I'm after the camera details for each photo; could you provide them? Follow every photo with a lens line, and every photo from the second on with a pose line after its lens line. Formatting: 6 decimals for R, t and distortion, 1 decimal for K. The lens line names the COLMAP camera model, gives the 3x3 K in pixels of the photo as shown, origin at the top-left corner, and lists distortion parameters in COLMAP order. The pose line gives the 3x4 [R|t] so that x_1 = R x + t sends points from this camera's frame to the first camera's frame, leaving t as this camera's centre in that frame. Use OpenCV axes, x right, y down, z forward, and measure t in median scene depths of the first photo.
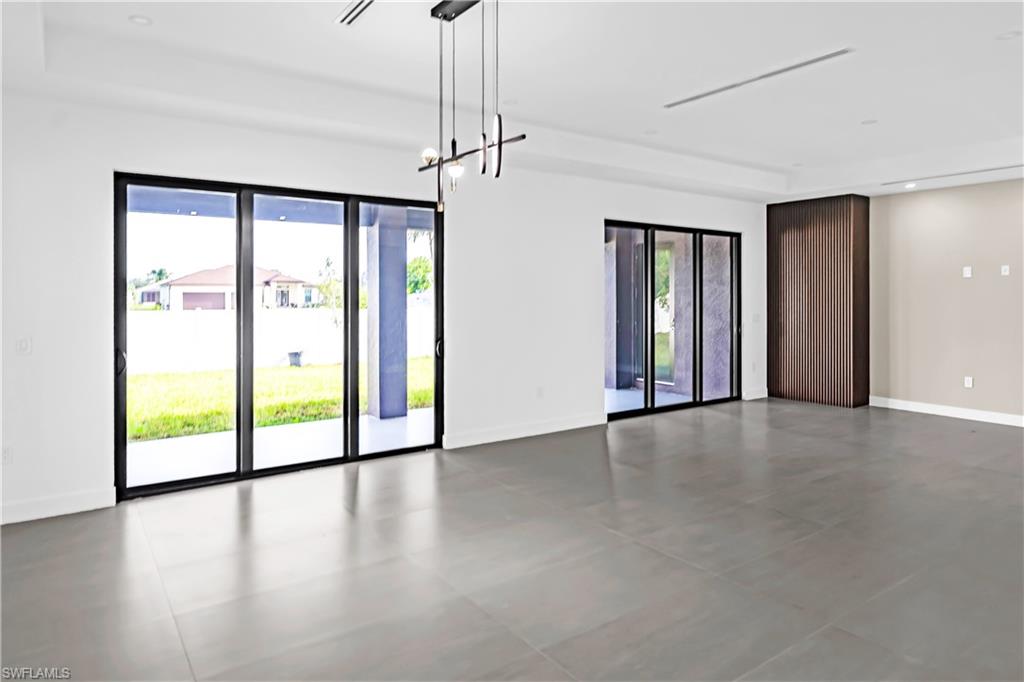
lens RADIAL K [[620.4, 0, 493.6], [0, 620.4, 295.9], [0, 0, 1]] dist [-0.003050, -0.002750]
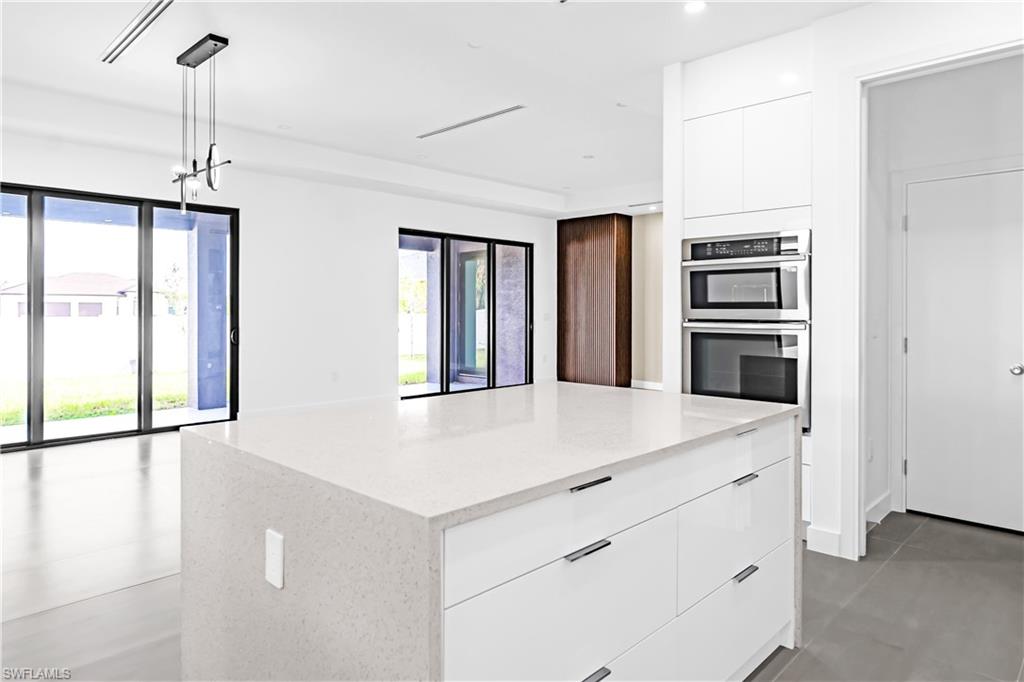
lens RADIAL K [[620.4, 0, 498.0], [0, 620.4, 309.2], [0, 0, 1]] dist [-0.003050, -0.002750]
pose [[0.981530, 0.000052, 0.191306, 0.172208], [-0.000312, 0.999999, 0.001329, 0.032514], [-0.191306, -0.001364, 0.981530, -0.218623]]
